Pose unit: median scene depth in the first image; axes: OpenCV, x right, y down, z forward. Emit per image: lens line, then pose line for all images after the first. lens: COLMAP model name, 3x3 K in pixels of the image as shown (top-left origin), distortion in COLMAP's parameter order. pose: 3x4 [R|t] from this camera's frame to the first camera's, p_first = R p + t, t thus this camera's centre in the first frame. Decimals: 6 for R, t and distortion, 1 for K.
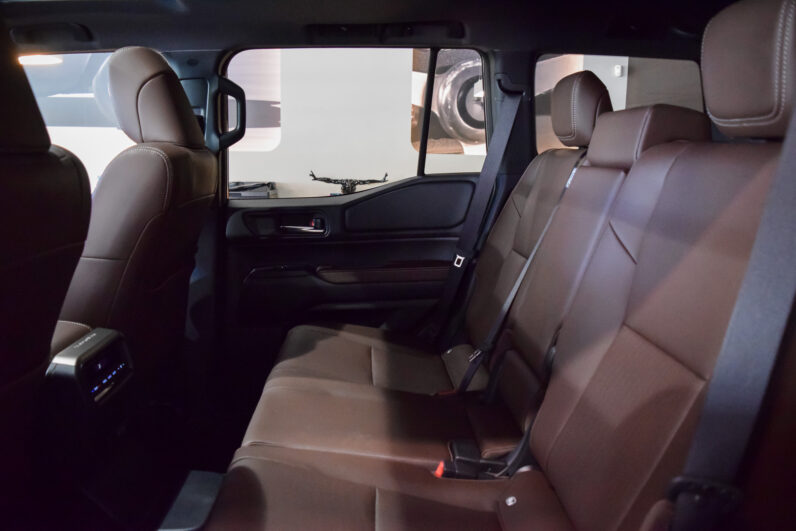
lens RADIAL K [[626.3, 0, 399.1], [0, 626.3, 264.2], [0, 0, 1]] dist [-0.092826, 0.017617]
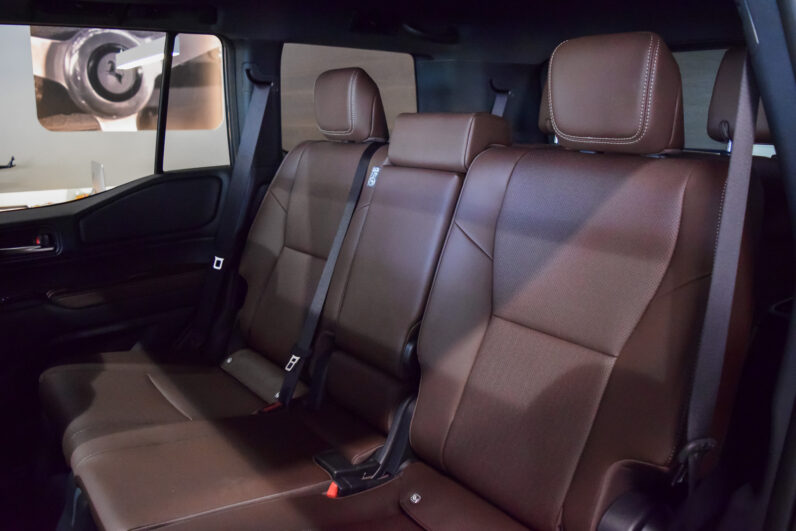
lens RADIAL K [[626.3, 0, 392.8], [0, 626.3, 262.4], [0, 0, 1]] dist [-0.092826, 0.017617]
pose [[0.824812, -0.133981, 0.549303, -0.198394], [0.104676, 0.990909, 0.084516, -0.056799], [-0.555632, -0.012211, 0.831338, 0.079534]]
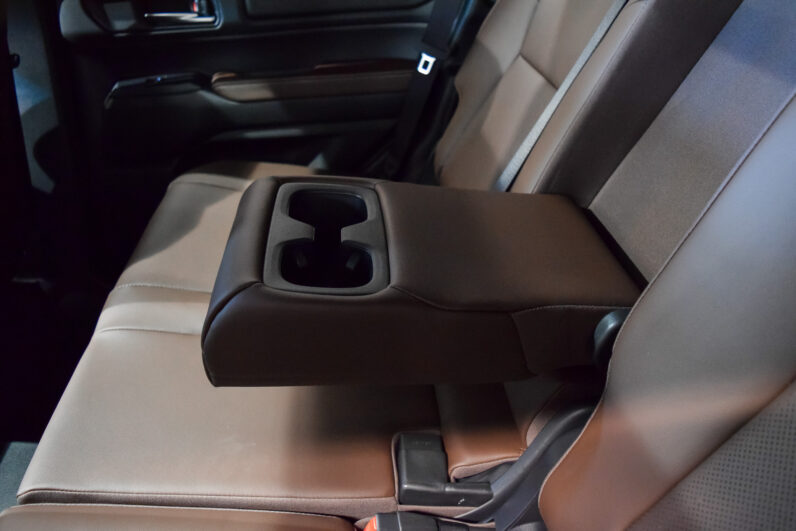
lens RADIAL K [[626.3, 0, 378.5], [0, 626.3, 268.1], [0, 0, 1]] dist [-0.092826, 0.017617]
pose [[0.999816, -0.018839, -0.003739, 0.044916], [0.018821, 0.922145, 0.386386, -0.058084], [-0.003831, -0.386385, 0.922329, 0.331068]]
